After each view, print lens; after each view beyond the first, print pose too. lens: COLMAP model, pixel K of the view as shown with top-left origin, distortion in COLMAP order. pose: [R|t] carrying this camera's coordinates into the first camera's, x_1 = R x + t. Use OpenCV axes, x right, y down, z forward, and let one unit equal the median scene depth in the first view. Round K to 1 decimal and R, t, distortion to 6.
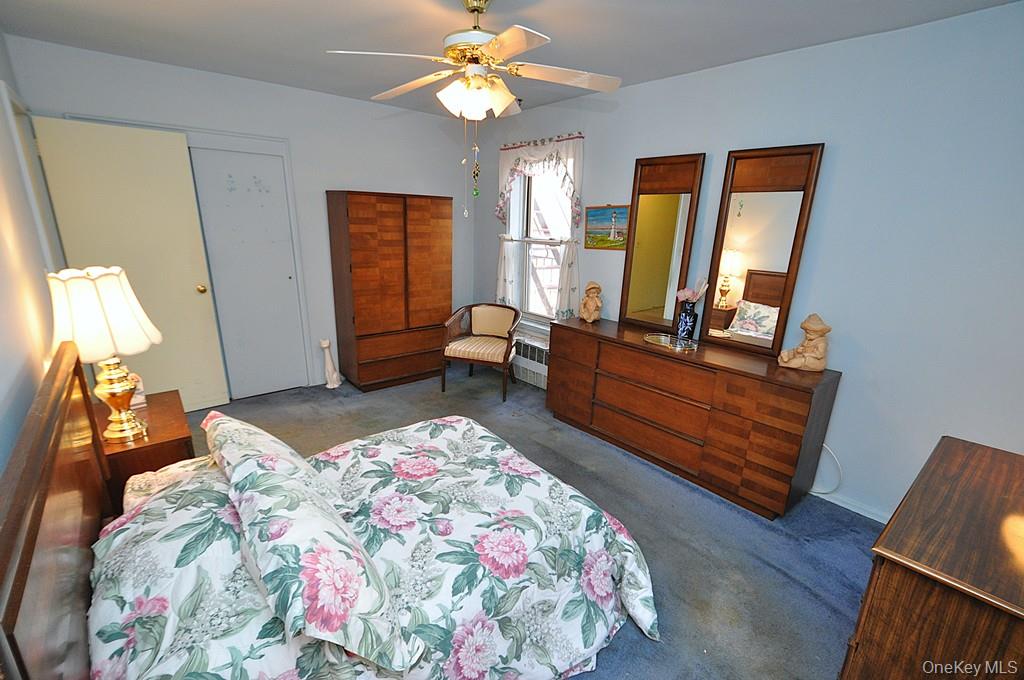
lens RADIAL K [[450.2, 0, 509.4], [0, 450.2, 354.7], [0, 0, 1]] dist [0.008411, -0.007182]
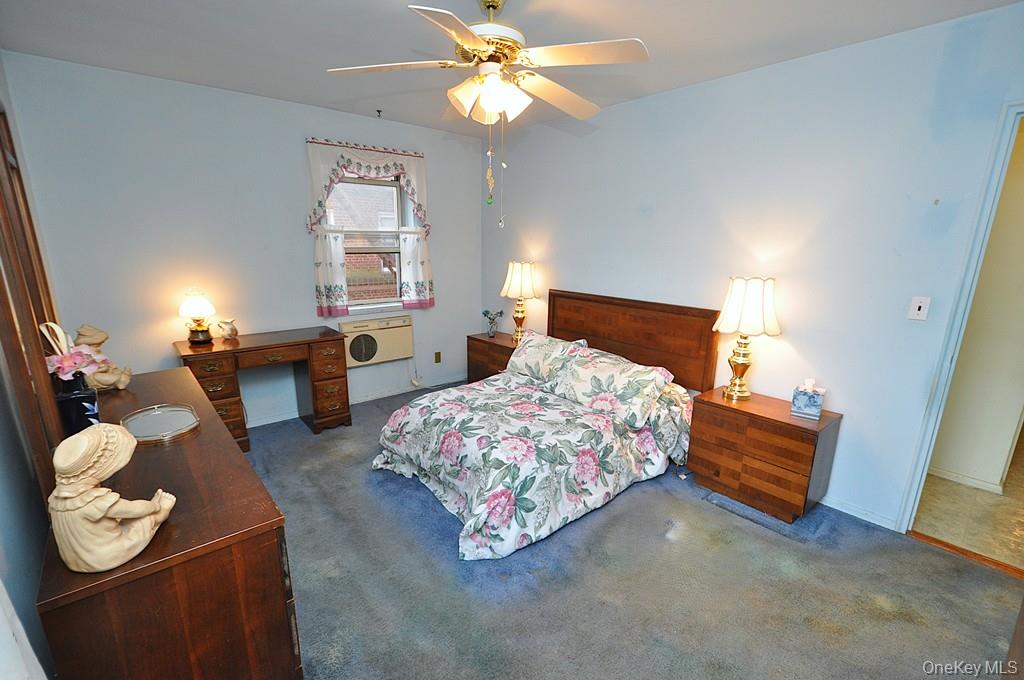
lens RADIAL K [[455.3, 0, 505.7], [0, 455.3, 354.6], [0, 0, 1]] dist [-0.000452, -0.000133]
pose [[-0.999215, -0.037595, -0.012457, -0.071551], [-0.038611, 0.854664, 0.517744, -0.385144], [-0.008818, 0.517818, -0.855445, 1.318421]]
